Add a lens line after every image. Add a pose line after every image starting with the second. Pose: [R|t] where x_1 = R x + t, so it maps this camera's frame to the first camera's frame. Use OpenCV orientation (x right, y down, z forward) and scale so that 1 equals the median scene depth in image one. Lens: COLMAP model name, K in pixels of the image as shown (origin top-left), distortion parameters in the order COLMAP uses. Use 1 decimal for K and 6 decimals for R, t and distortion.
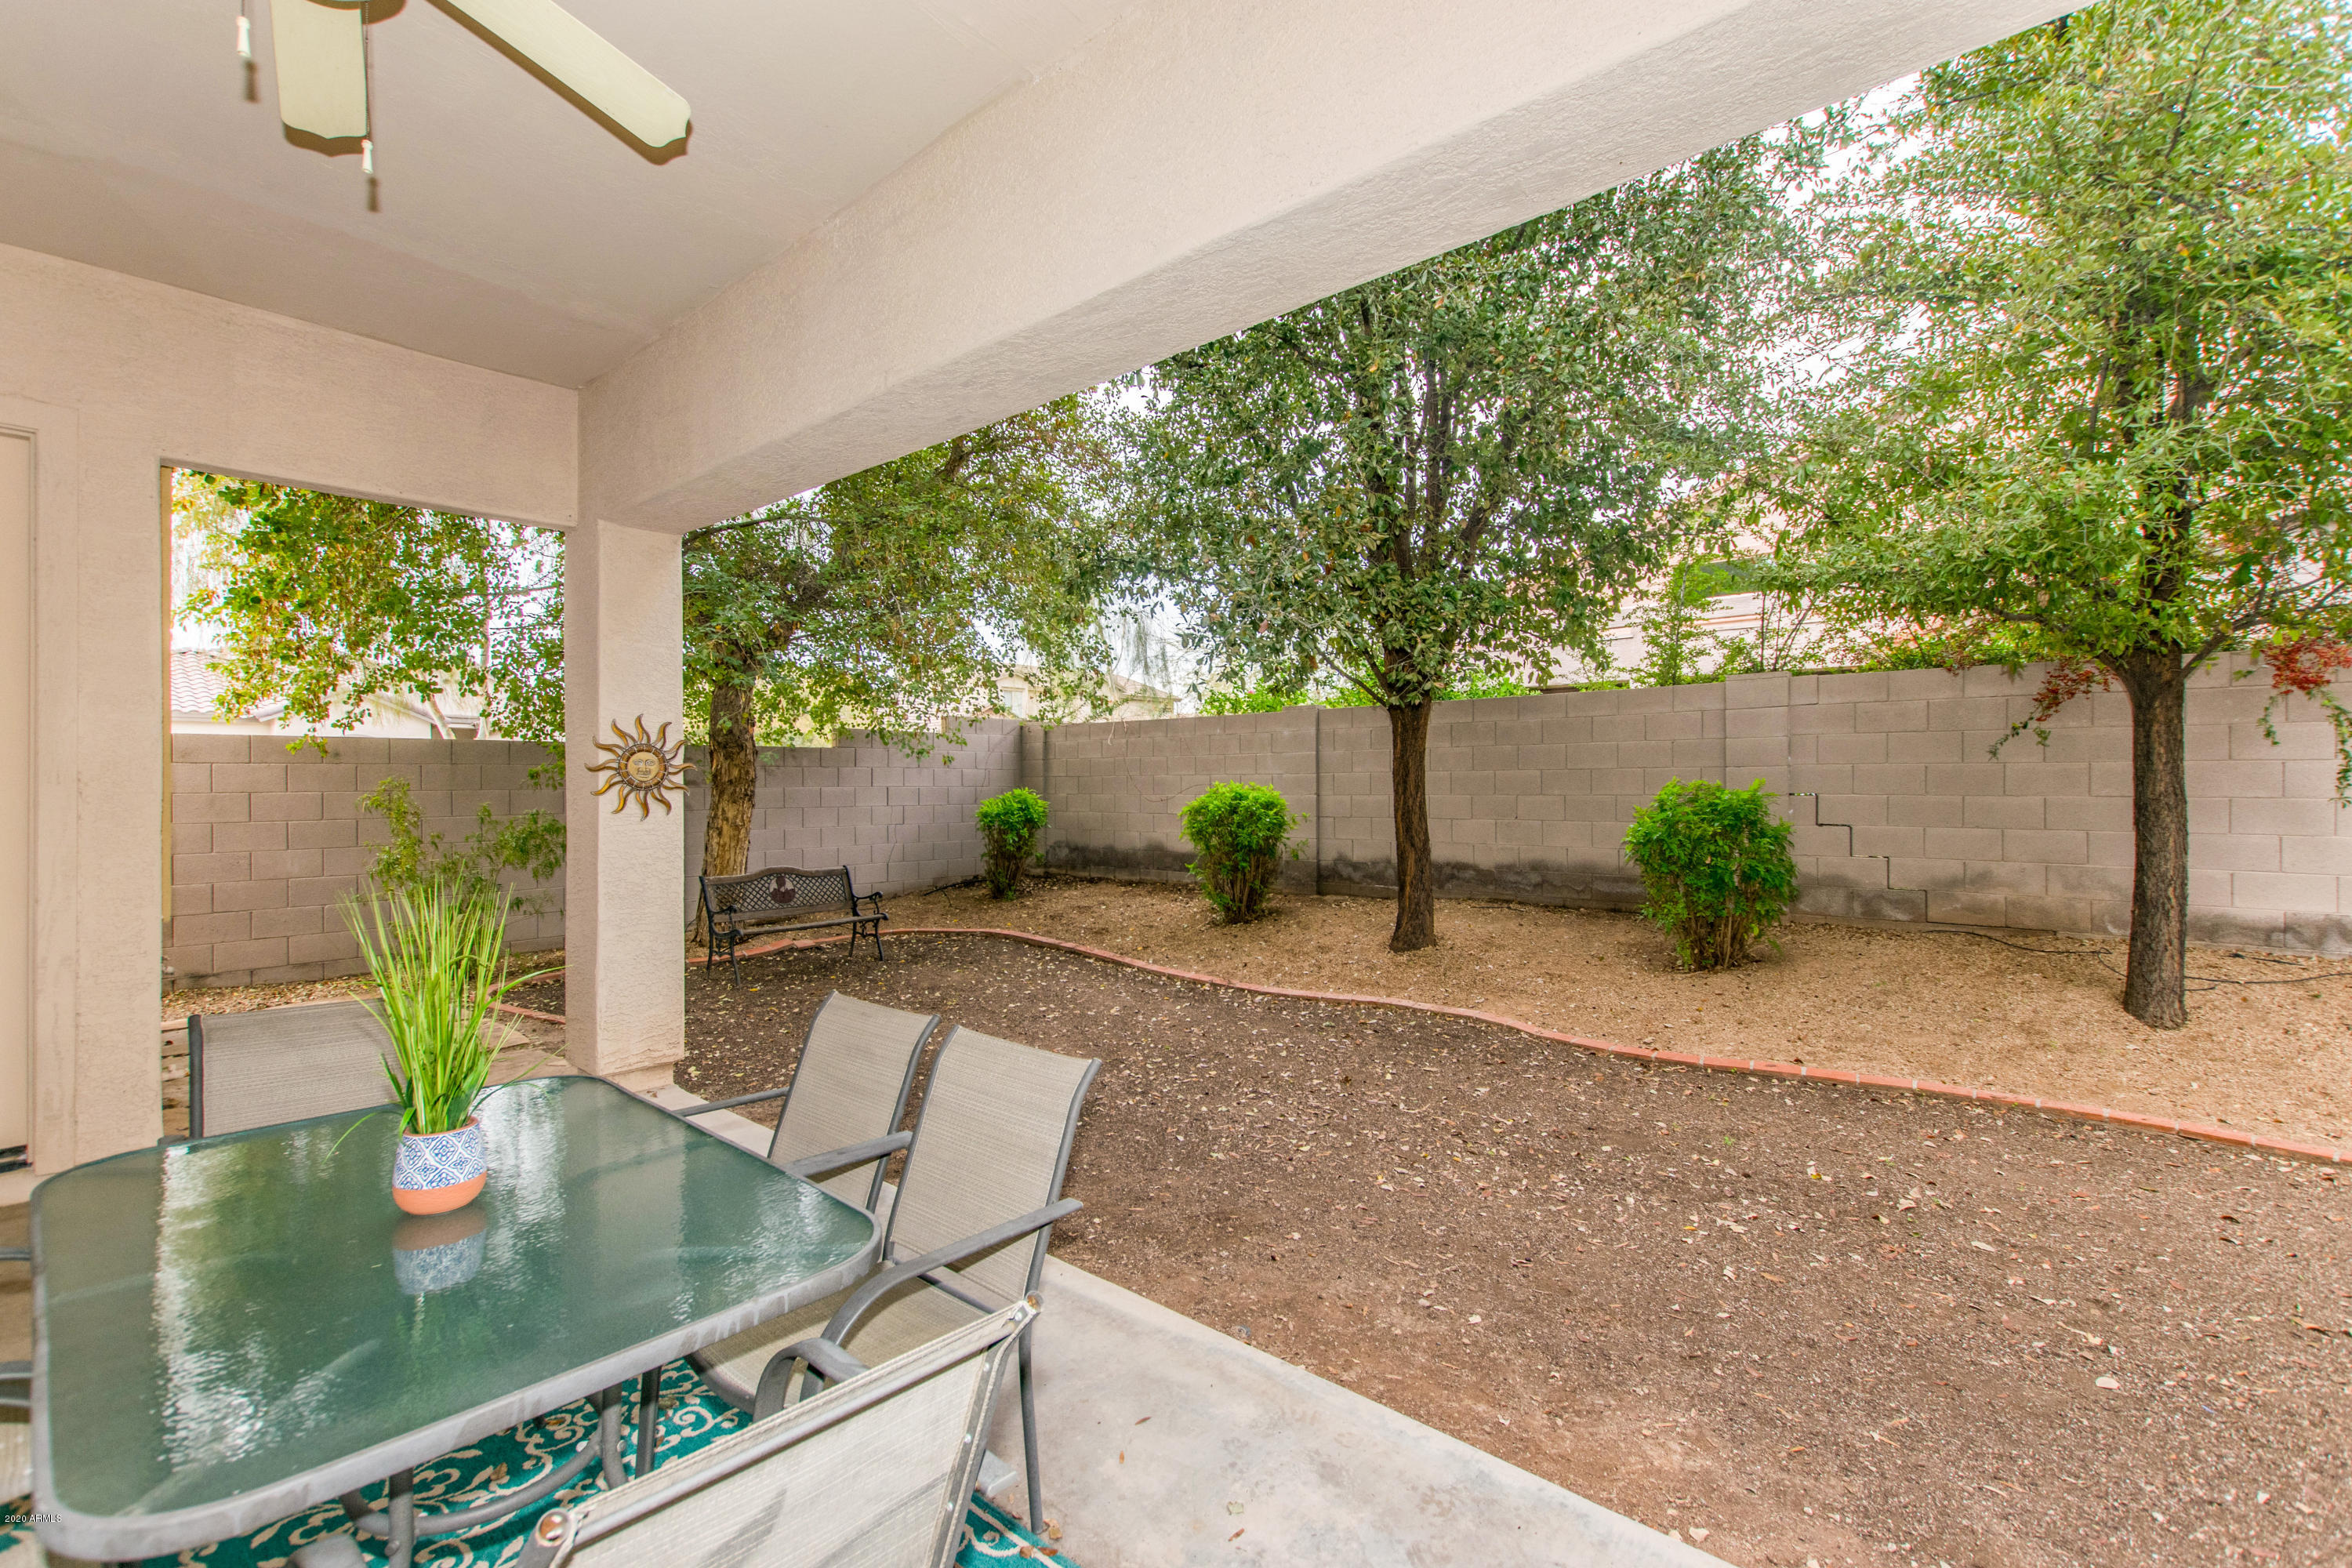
lens RADIAL K [[1028.5, 0, 1176.0], [0, 1028.5, 784.0], [0, 0, 1]] dist [-0.000350, -0.000359]
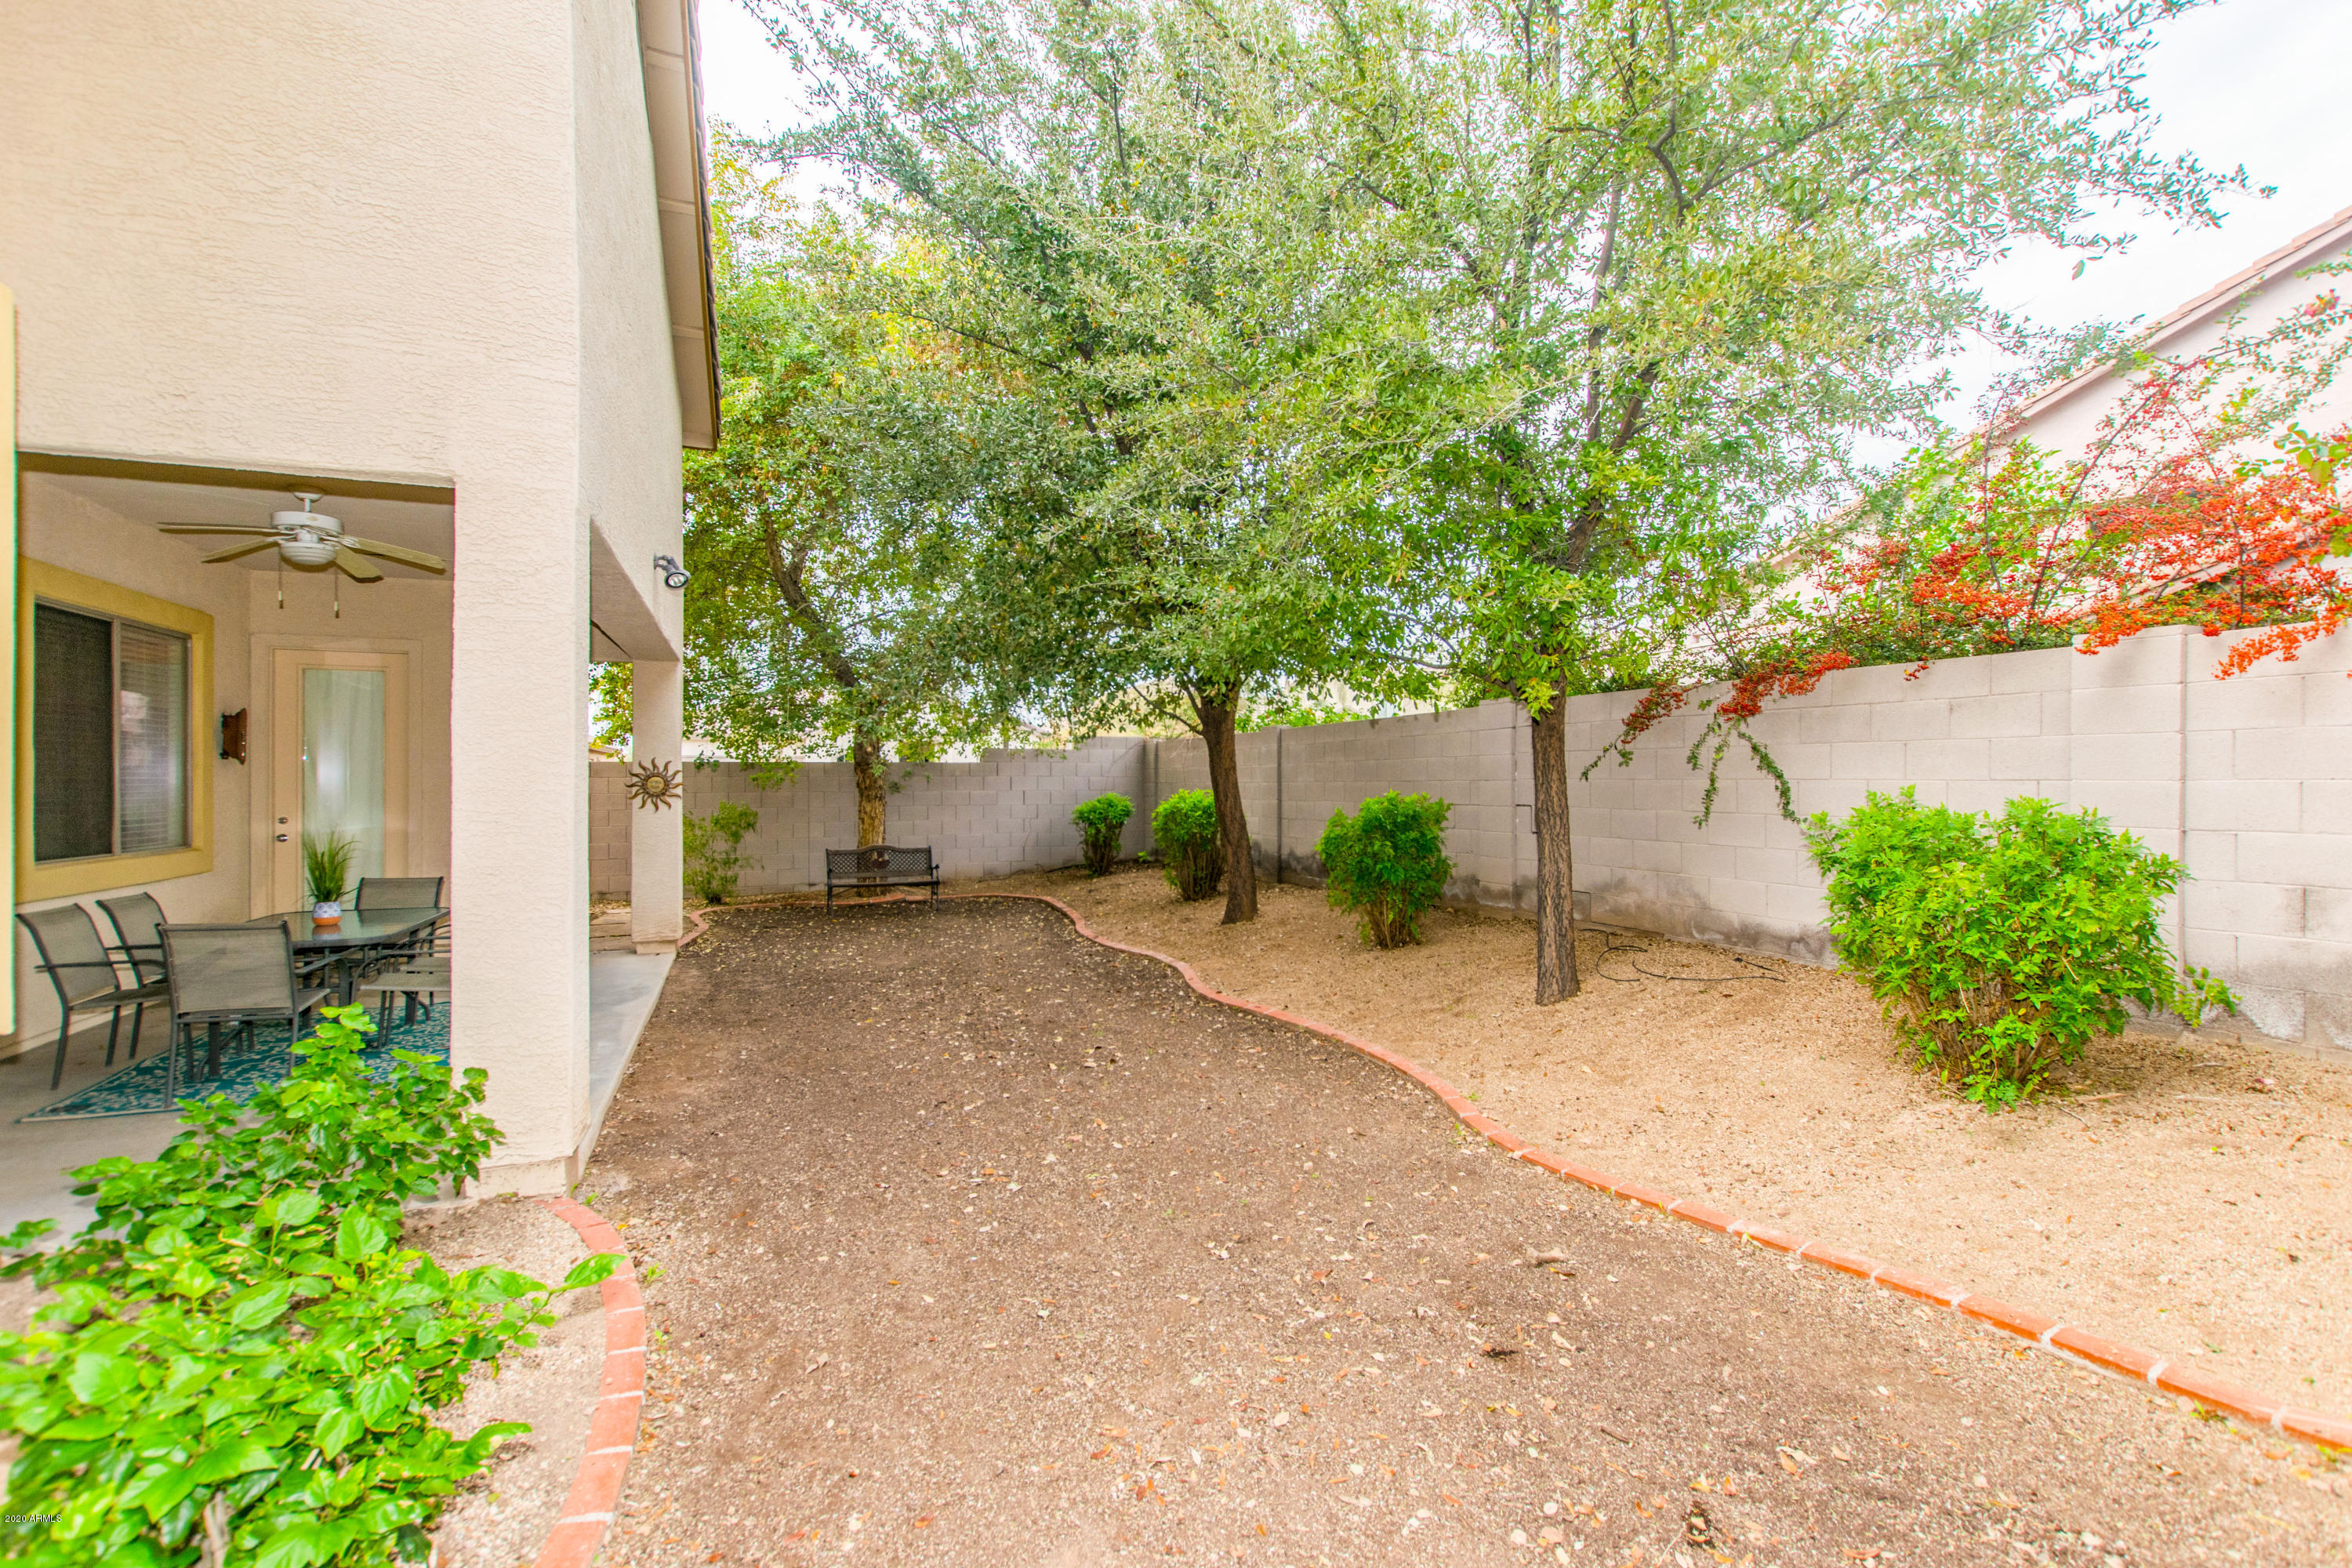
lens RADIAL K [[1028.5, 0, 1176.0], [0, 1028.5, 784.0], [0, 0, 1]] dist [-0.000350, -0.000359]
pose [[0.898139, 0.003393, -0.439699, 0.748033], [-0.001464, 0.999988, 0.004726, -0.017684], [0.439710, -0.003601, 0.898133, -0.178040]]
